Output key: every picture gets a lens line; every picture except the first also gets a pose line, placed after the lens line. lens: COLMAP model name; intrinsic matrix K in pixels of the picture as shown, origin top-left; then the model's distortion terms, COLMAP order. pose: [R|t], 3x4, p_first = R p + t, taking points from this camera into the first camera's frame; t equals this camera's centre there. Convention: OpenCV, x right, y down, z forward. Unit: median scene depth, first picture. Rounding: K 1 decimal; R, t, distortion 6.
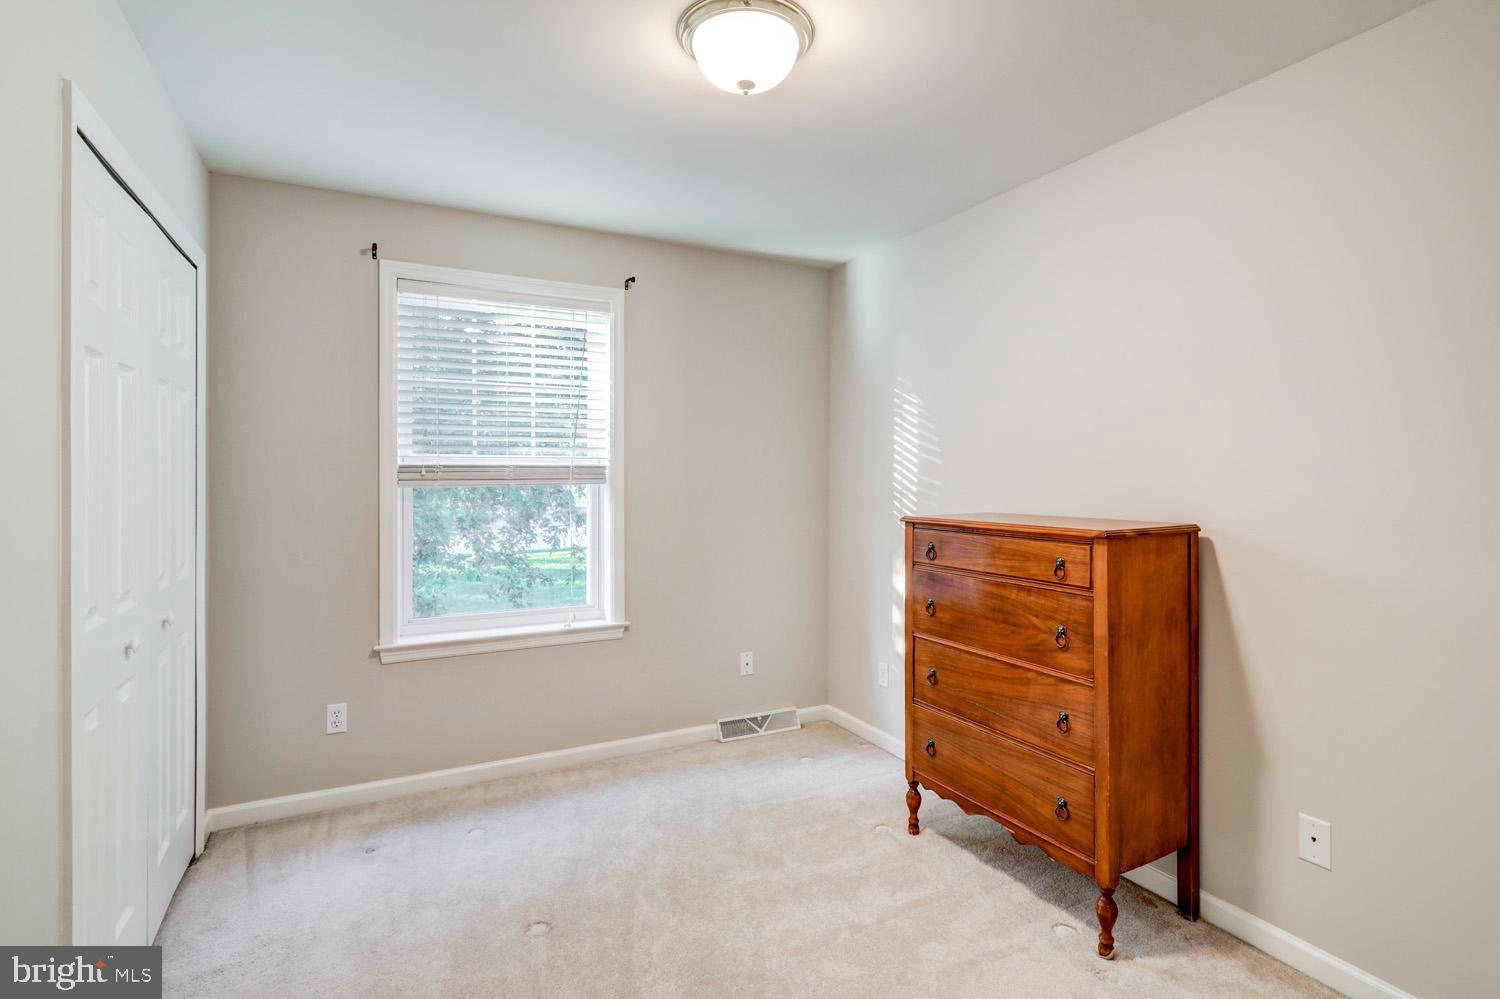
lens RADIAL K [[729.8, 0, 748.3], [0, 729.8, 488.1], [0, 0, 1]] dist [-0.003622, 0.001050]
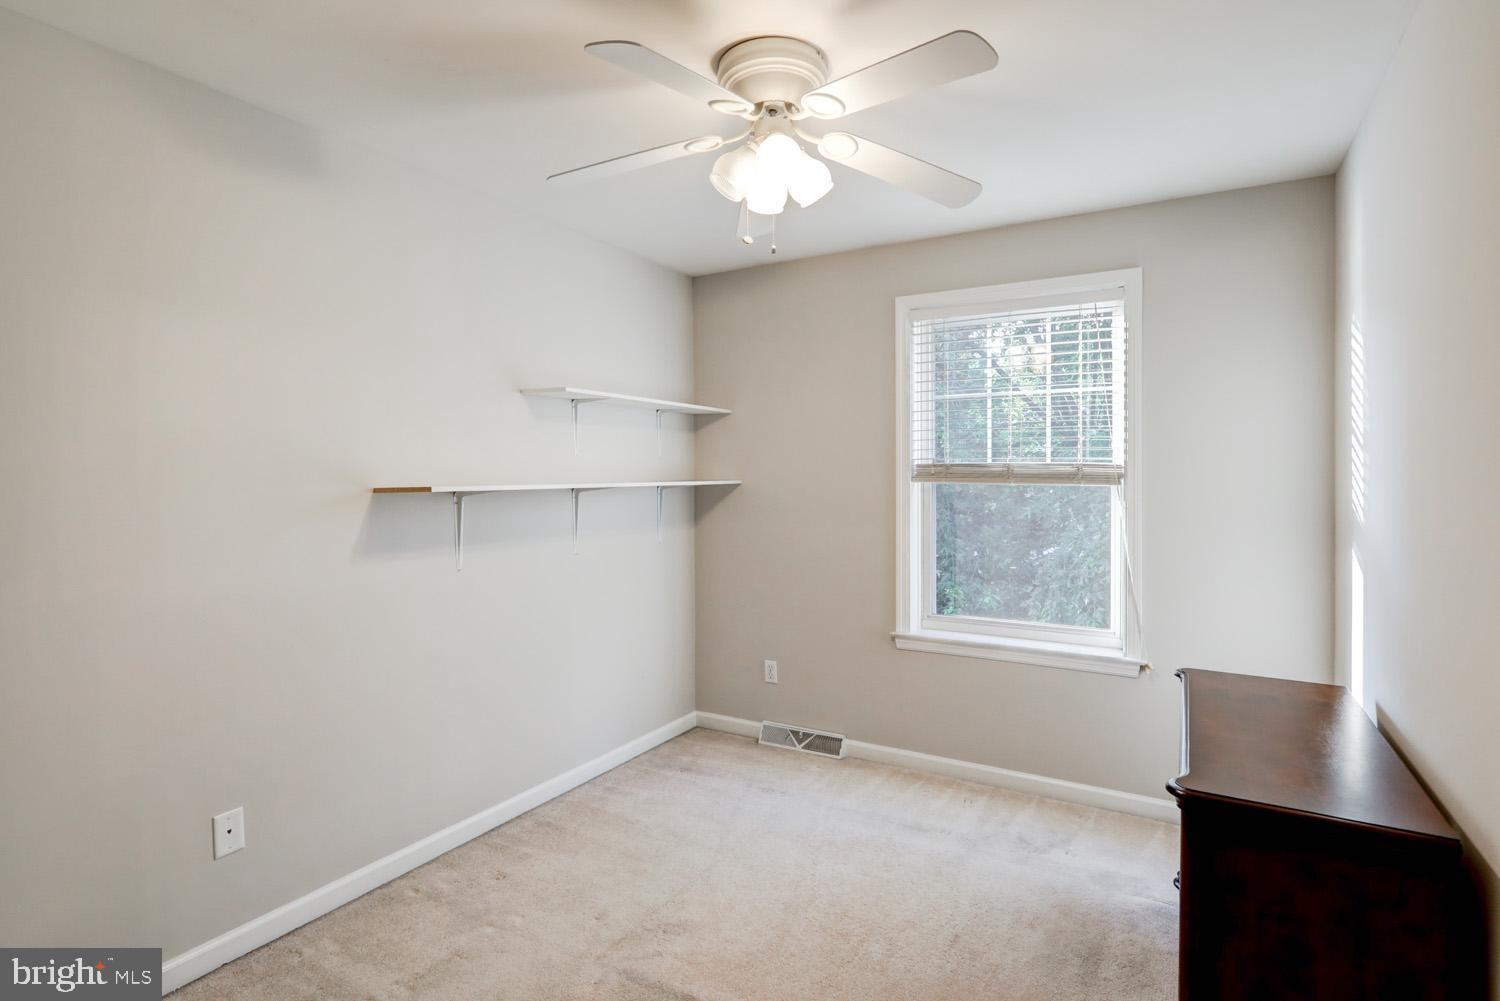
lens RADIAL K [[729.8, 0, 744.7], [0, 729.8, 495.7], [0, 0, 1]] dist [-0.003622, 0.001050]
pose [[0.541276, 0.014380, -0.840722, 0.445893], [-0.015834, 0.999851, 0.006908, -0.004825], [0.840696, 0.009573, 0.541423, 0.228530]]
